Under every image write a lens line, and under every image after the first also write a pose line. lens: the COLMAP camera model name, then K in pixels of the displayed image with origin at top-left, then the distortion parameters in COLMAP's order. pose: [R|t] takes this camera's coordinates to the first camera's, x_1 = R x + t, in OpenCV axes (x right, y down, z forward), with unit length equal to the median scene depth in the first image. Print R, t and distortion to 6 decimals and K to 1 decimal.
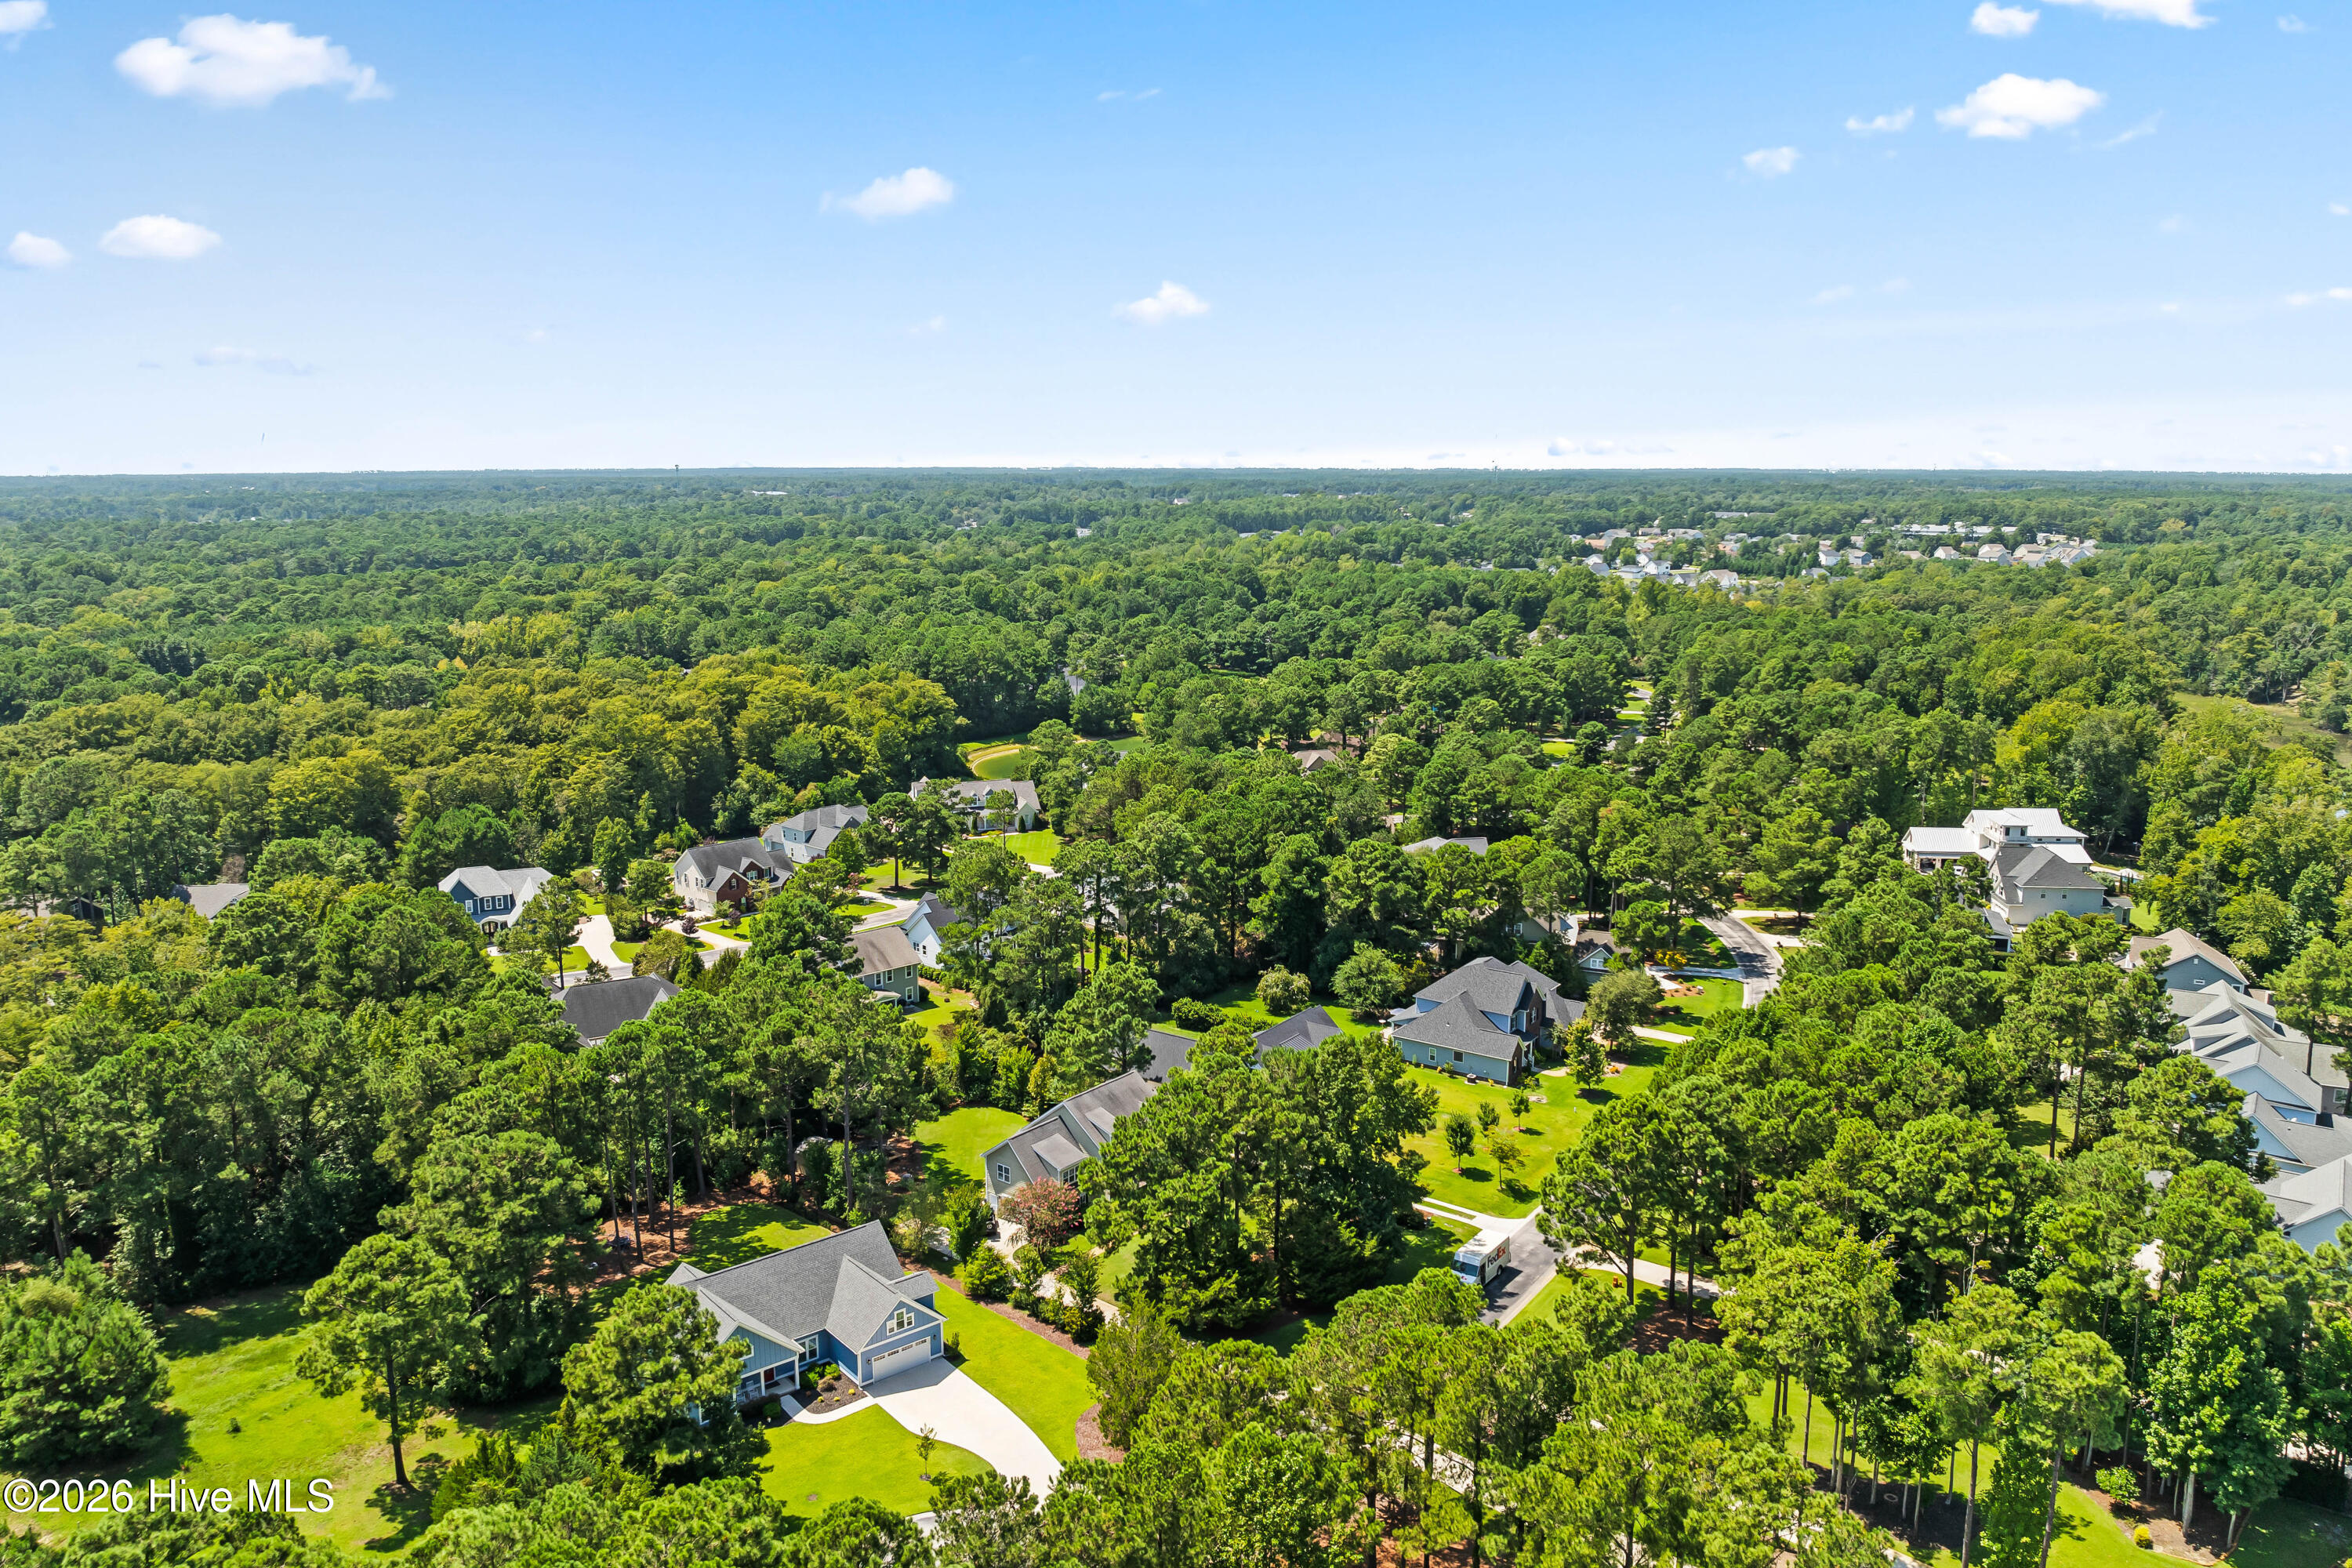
lens RADIAL K [[1633.1, 0, 1180.8], [0, 1633.1, 770.4], [0, 0, 1]] dist [-0.033593, 0.002373]
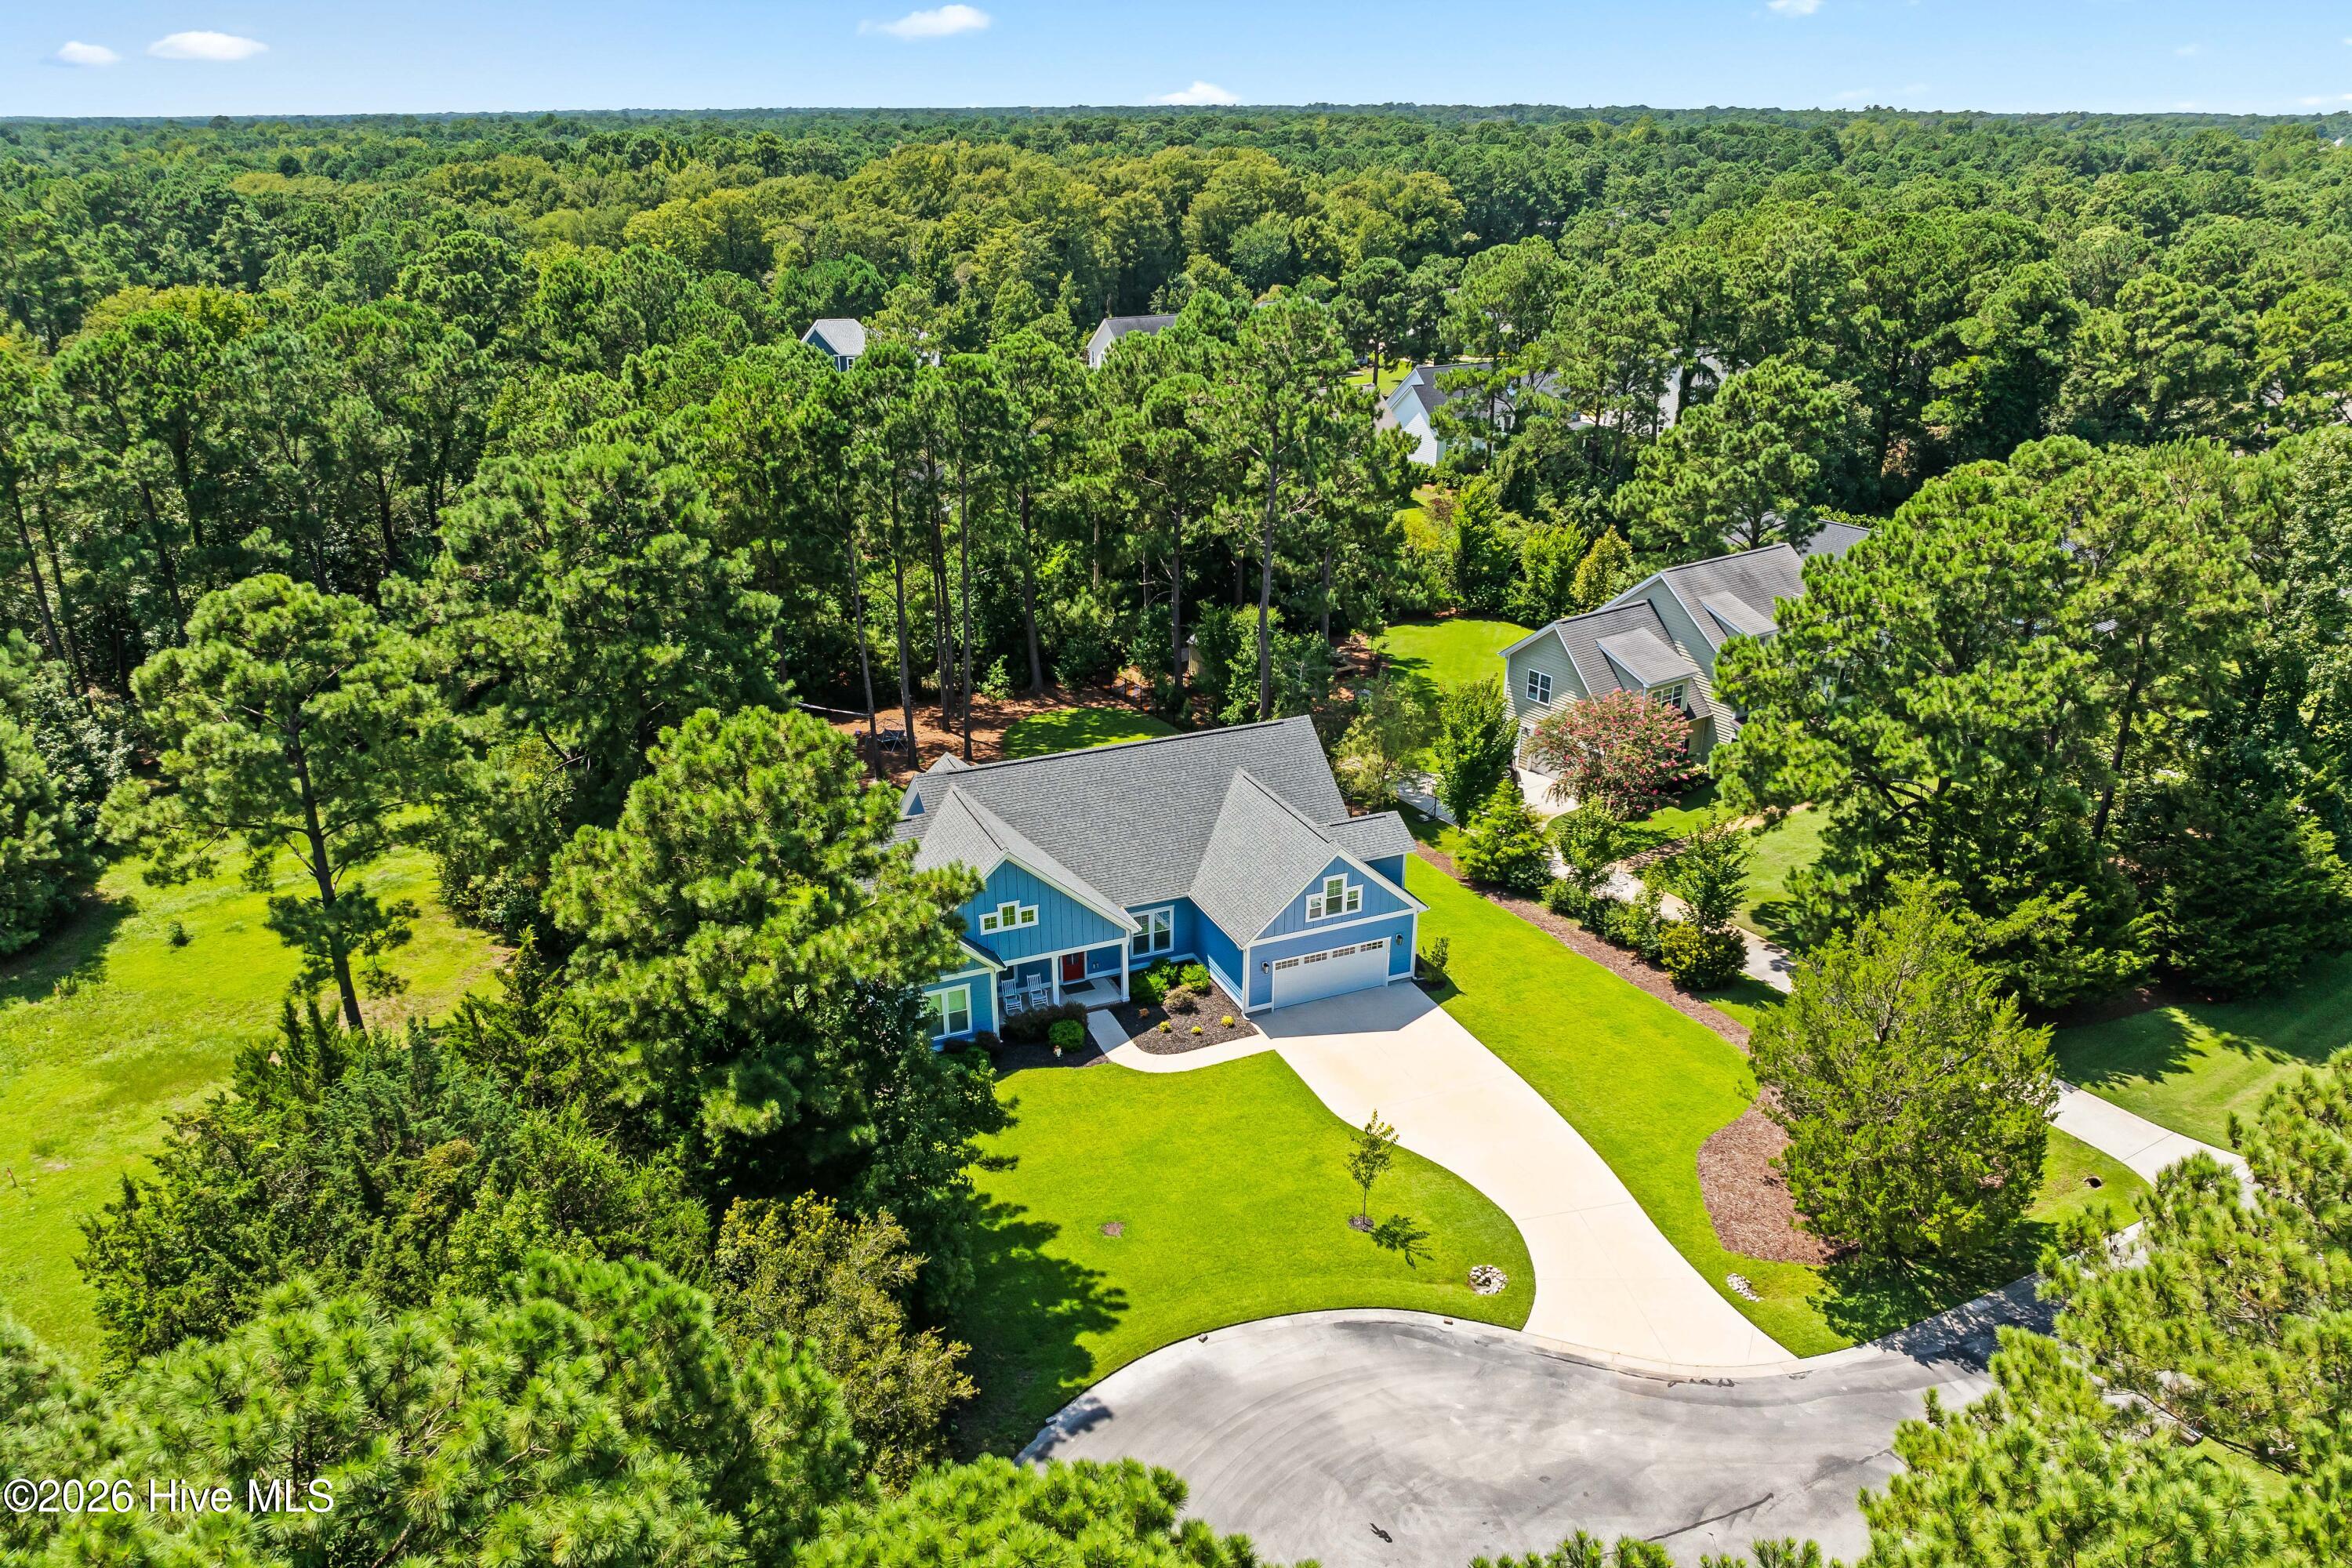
lens RADIAL K [[1633.1, 0, 1189.9], [0, 1633.1, 865.4], [0, 0, 1]] dist [-0.033593, 0.002373]
pose [[0.959489, 0.118580, -0.255577, -0.074058], [-0.049279, 0.963767, 0.262154, 0.166755], [0.277403, -0.238940, 0.930567, 0.438481]]
